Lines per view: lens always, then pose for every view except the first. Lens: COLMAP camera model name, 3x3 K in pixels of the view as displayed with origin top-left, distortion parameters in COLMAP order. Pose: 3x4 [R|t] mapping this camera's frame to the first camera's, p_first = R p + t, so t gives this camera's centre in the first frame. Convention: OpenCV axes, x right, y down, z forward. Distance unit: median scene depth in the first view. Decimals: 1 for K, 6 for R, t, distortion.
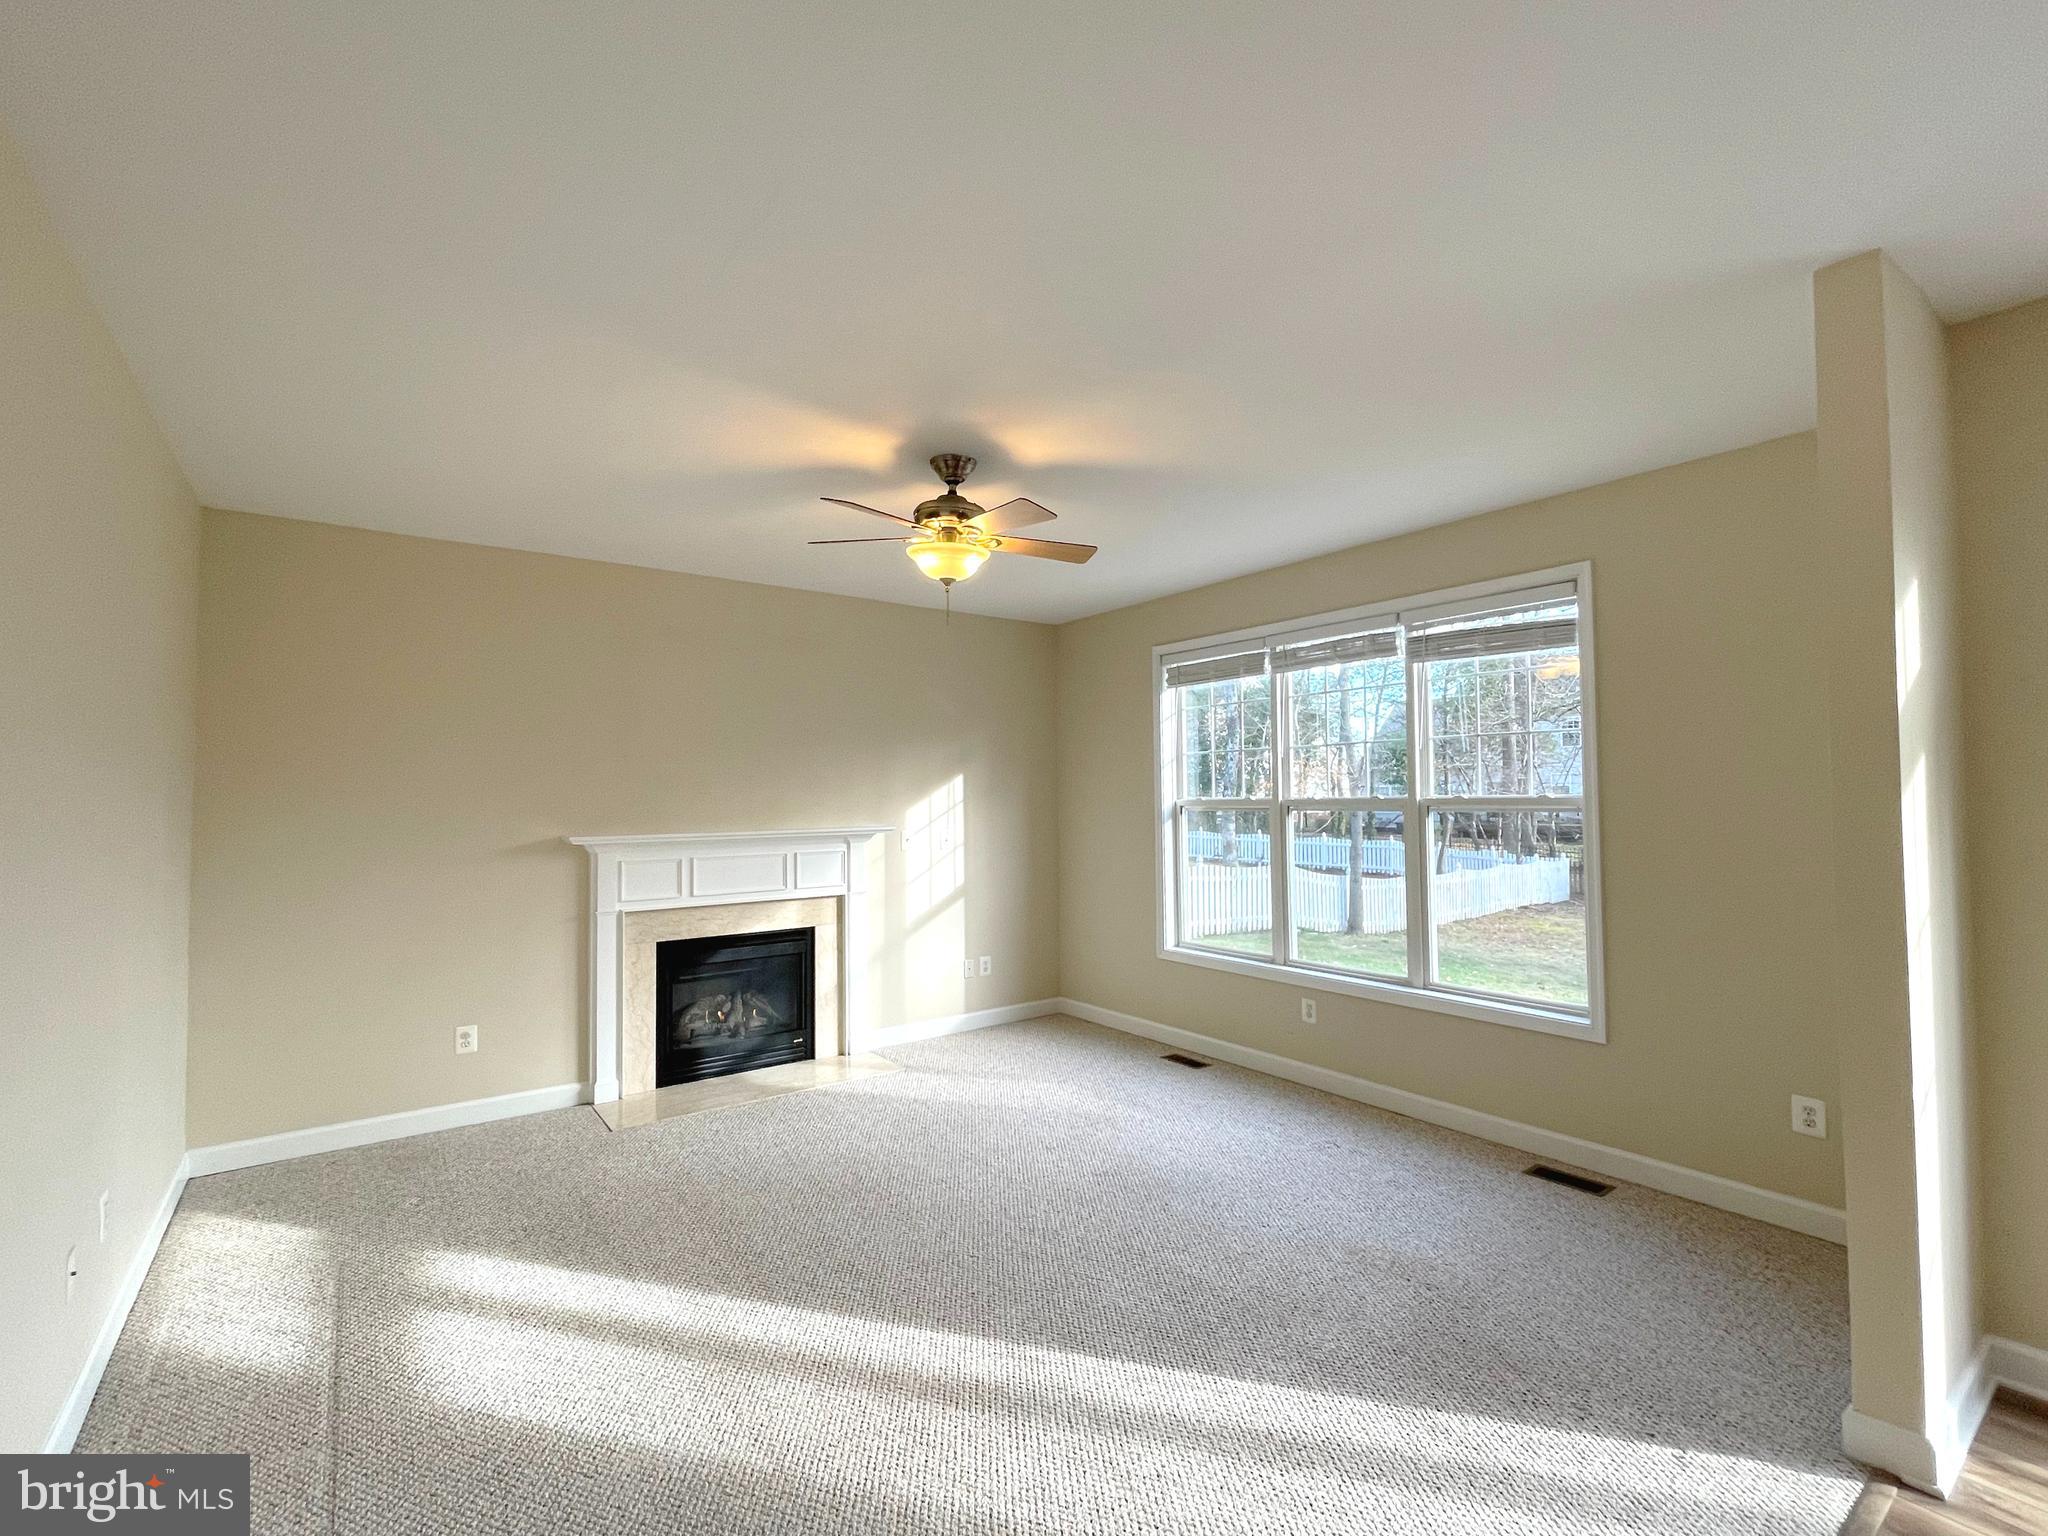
lens RADIAL K [[908.3, 0, 1015.7], [0, 908.3, 767.8], [0, 0, 1]] dist [0.000867, 0.000459]
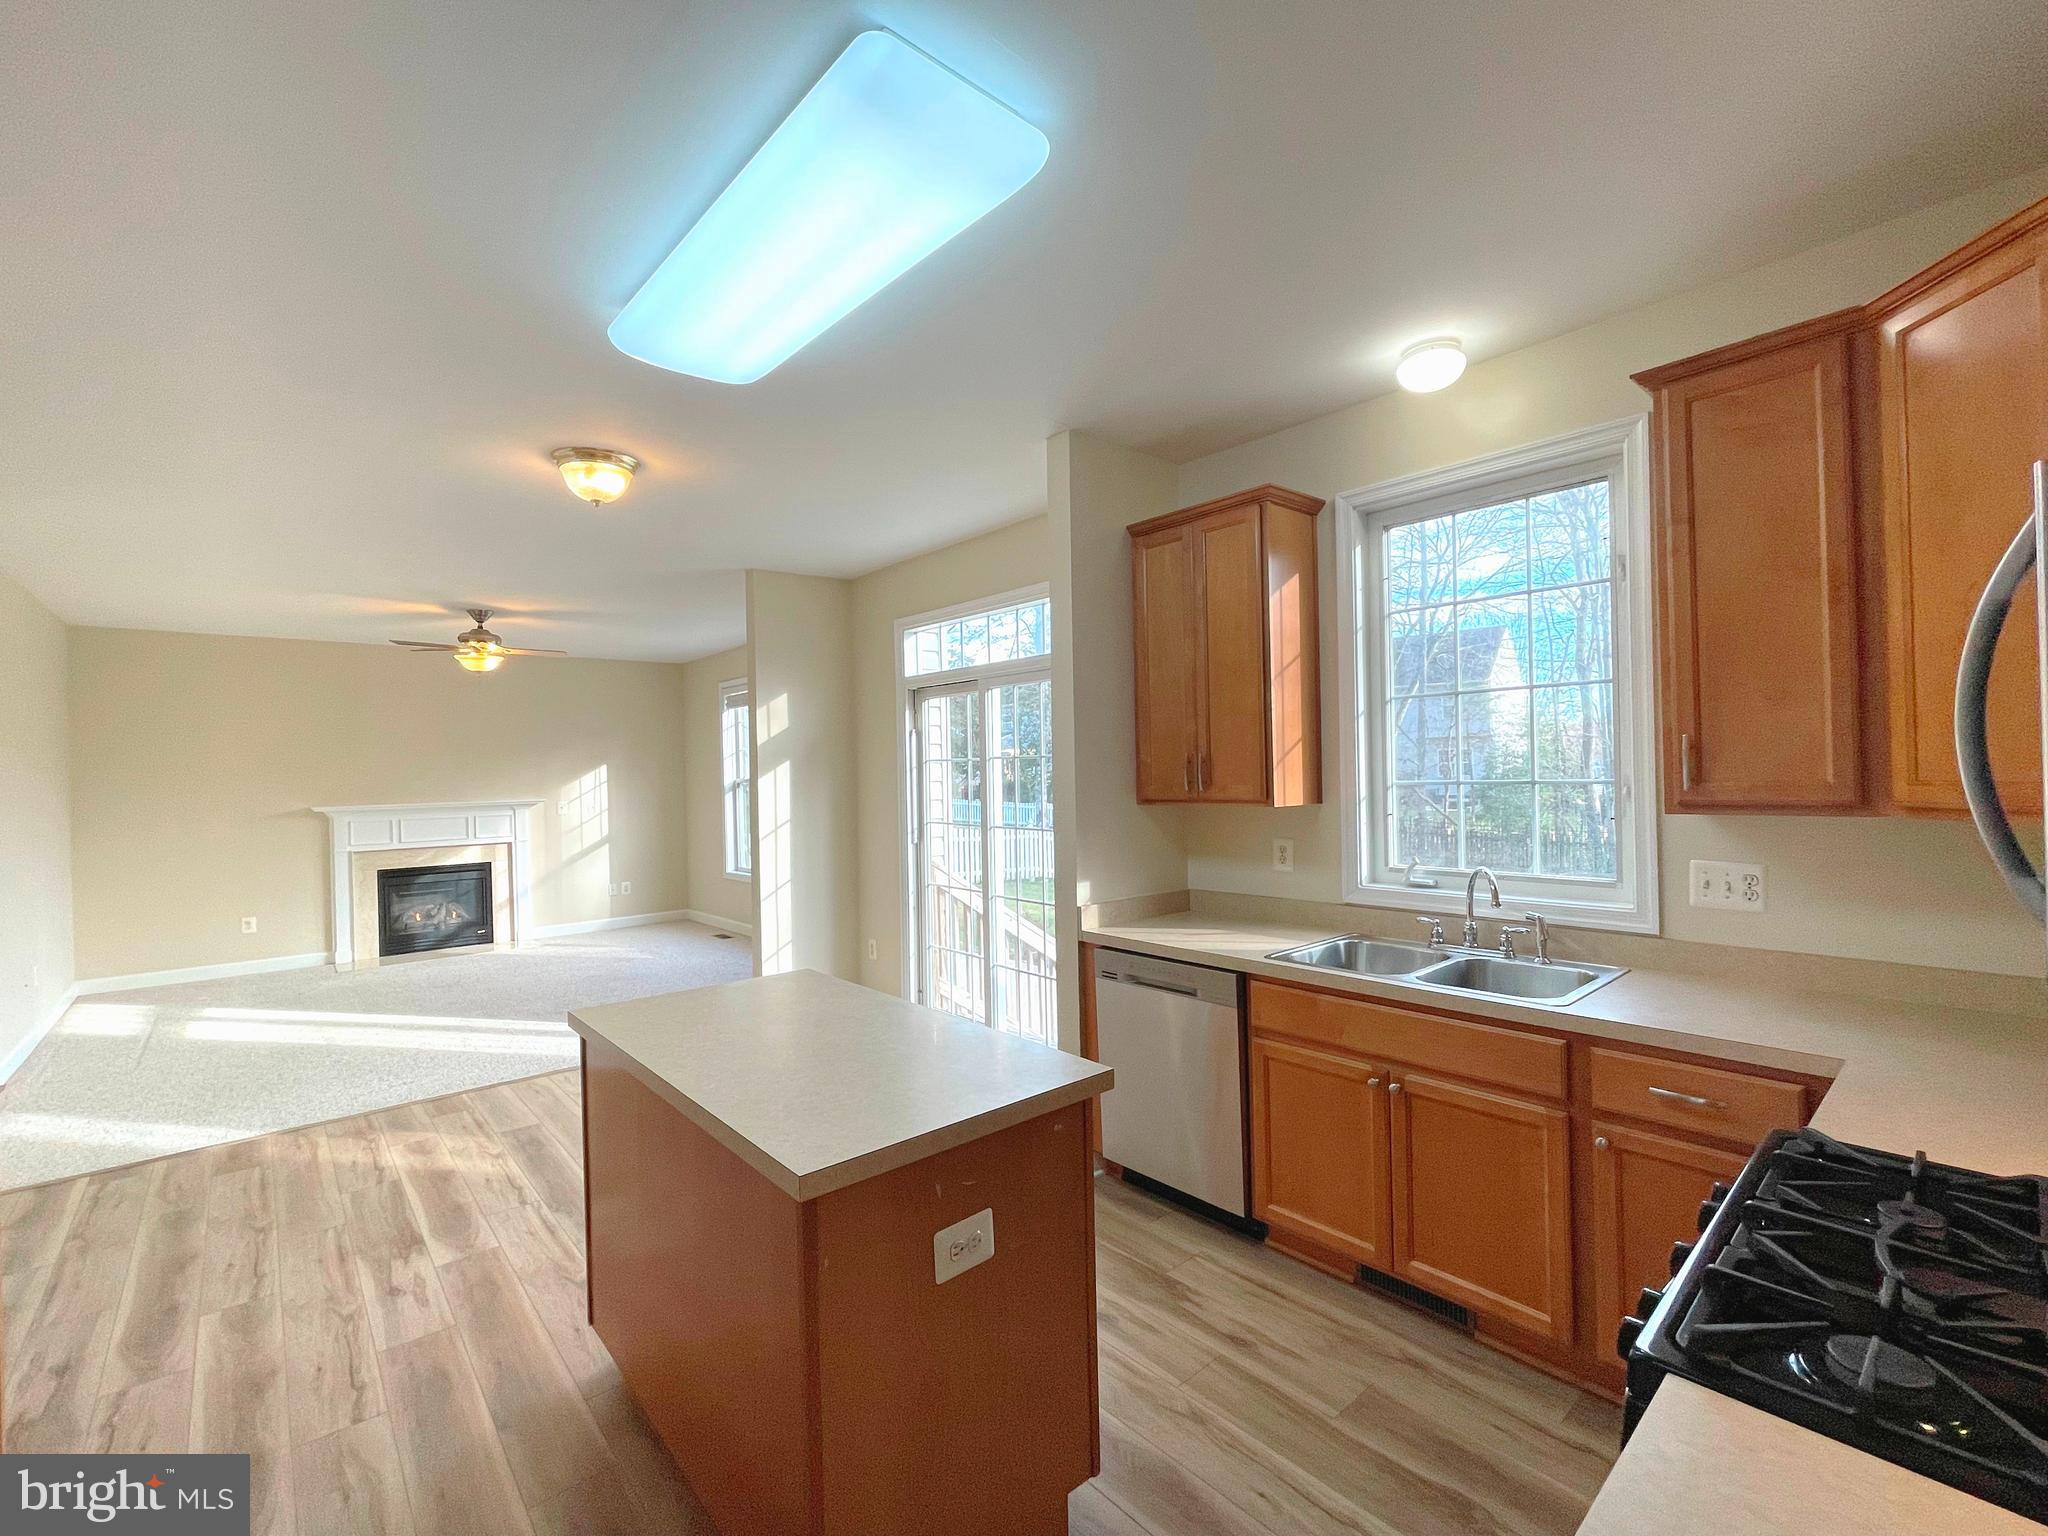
lens RADIAL K [[890.1, 0, 1019.1], [0, 890.1, 769.8], [0, 0, 1]] dist [-0.002145, 0.000627]
pose [[0.996740, -0.015054, 0.079268, 0.656447], [0.012744, 0.999482, 0.029563, -0.025255], [-0.079672, -0.028456, 0.996415, -0.718883]]
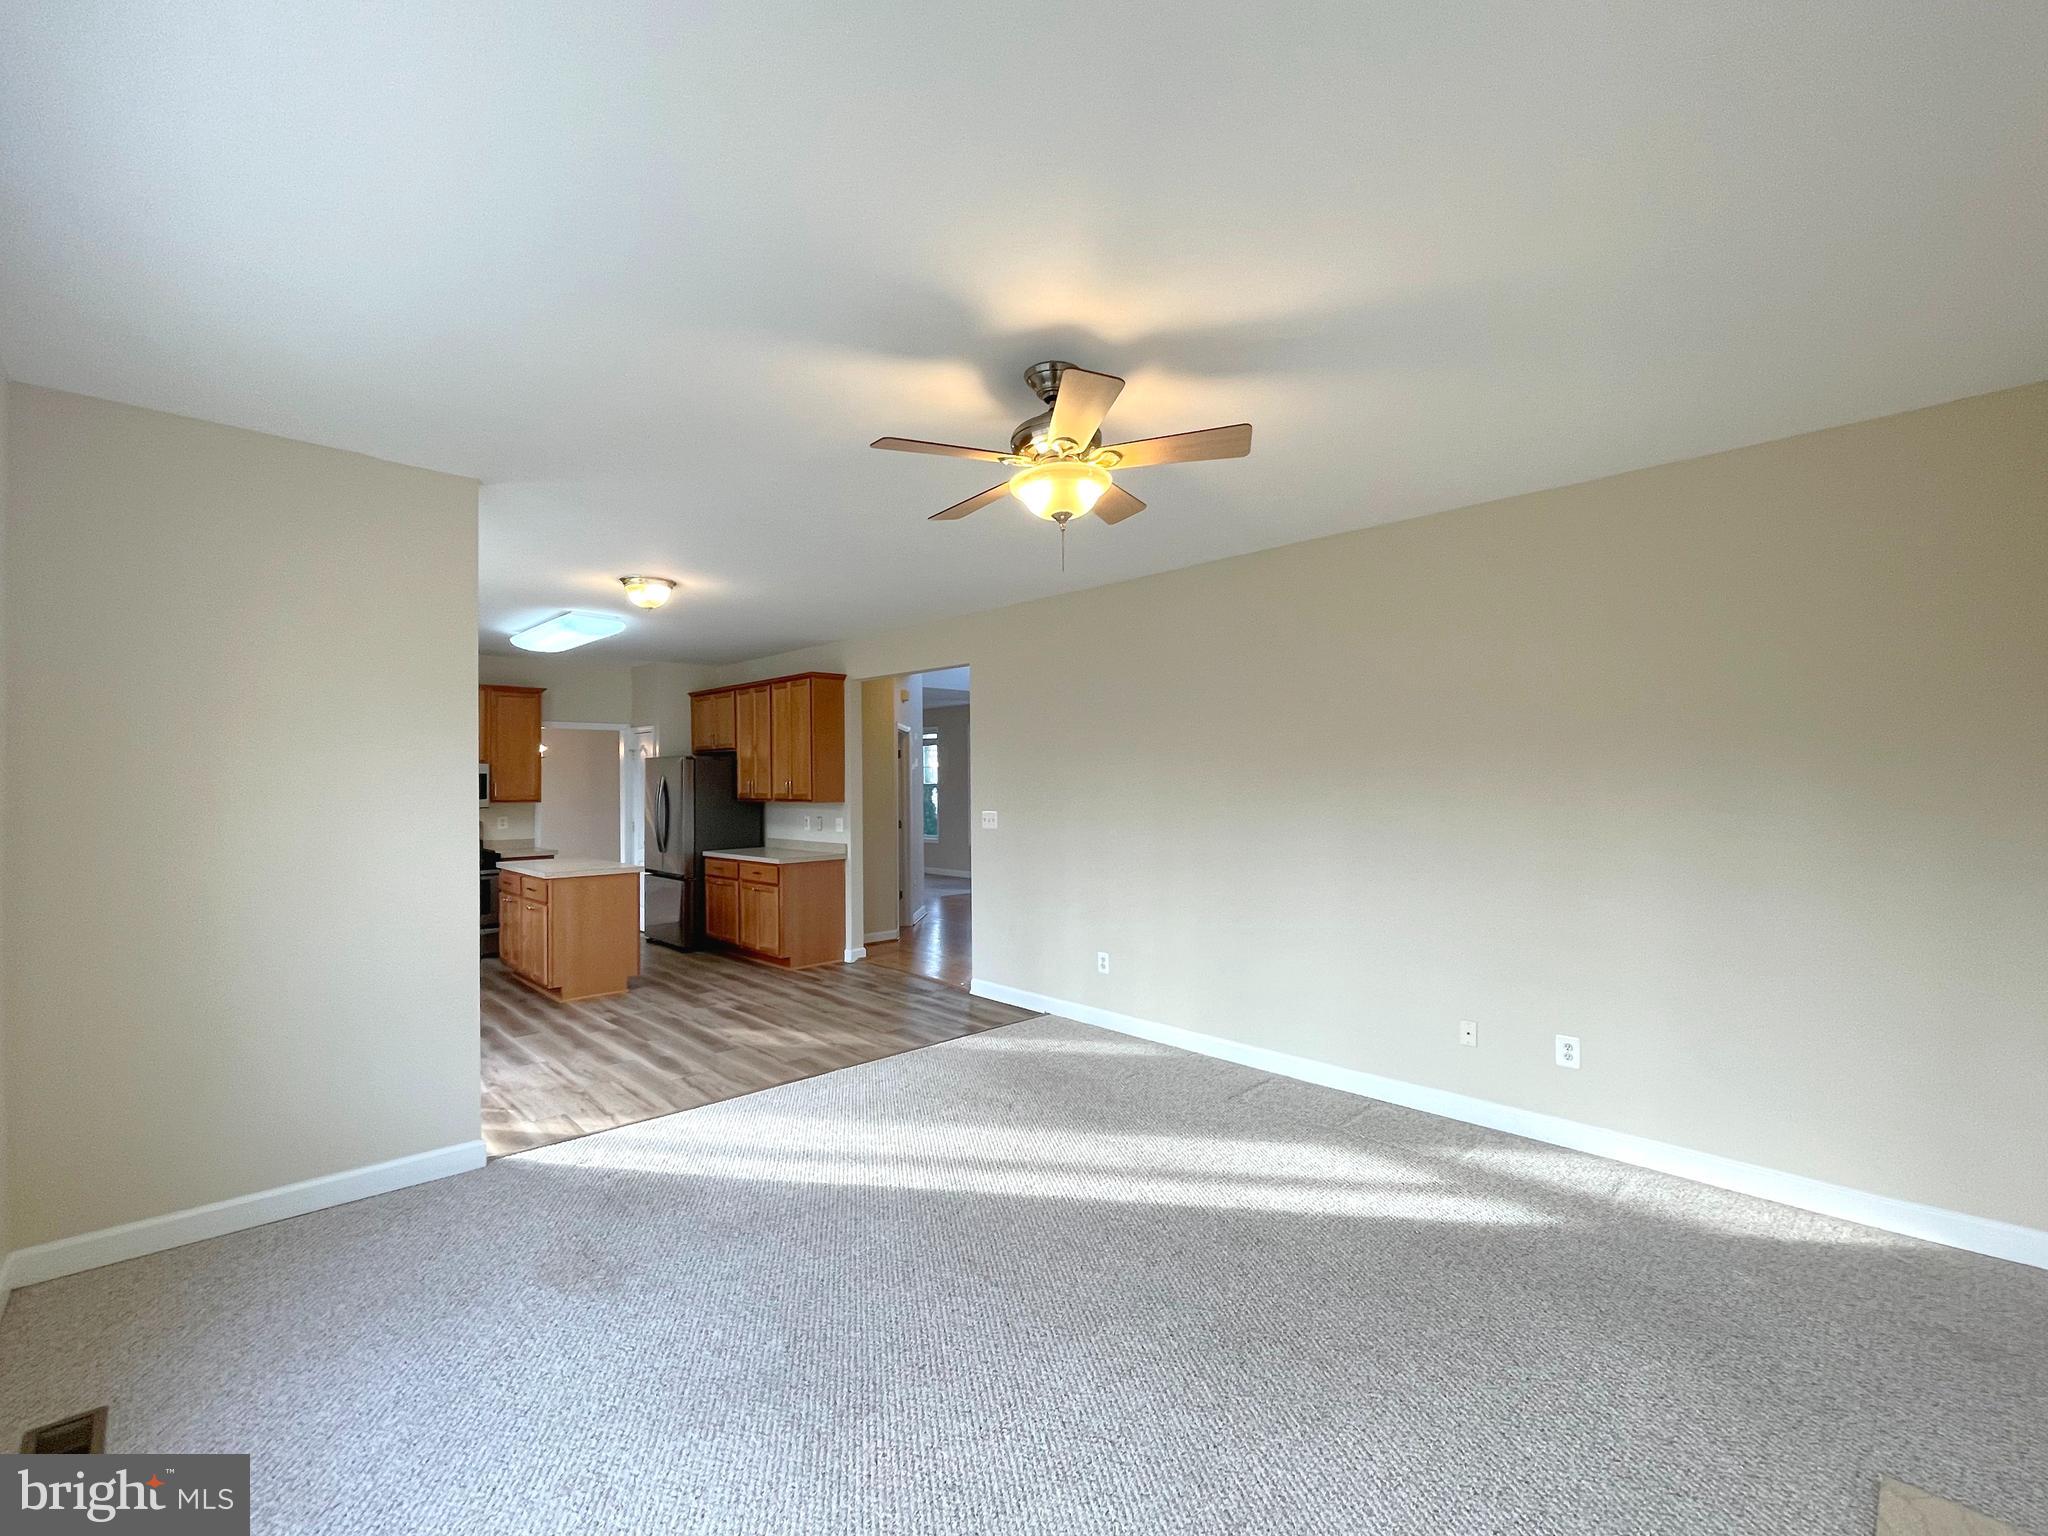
lens RADIAL K [[890.1, 0, 1019.1], [0, 890.1, 769.8], [0, 0, 1]] dist [-0.002145, 0.000627]
pose [[-0.991042, 0.012585, -0.132956, 0.049891], [0.018717, 0.998813, -0.044972, 0.039038], [0.132232, -0.047057, -0.990101, 1.244137]]
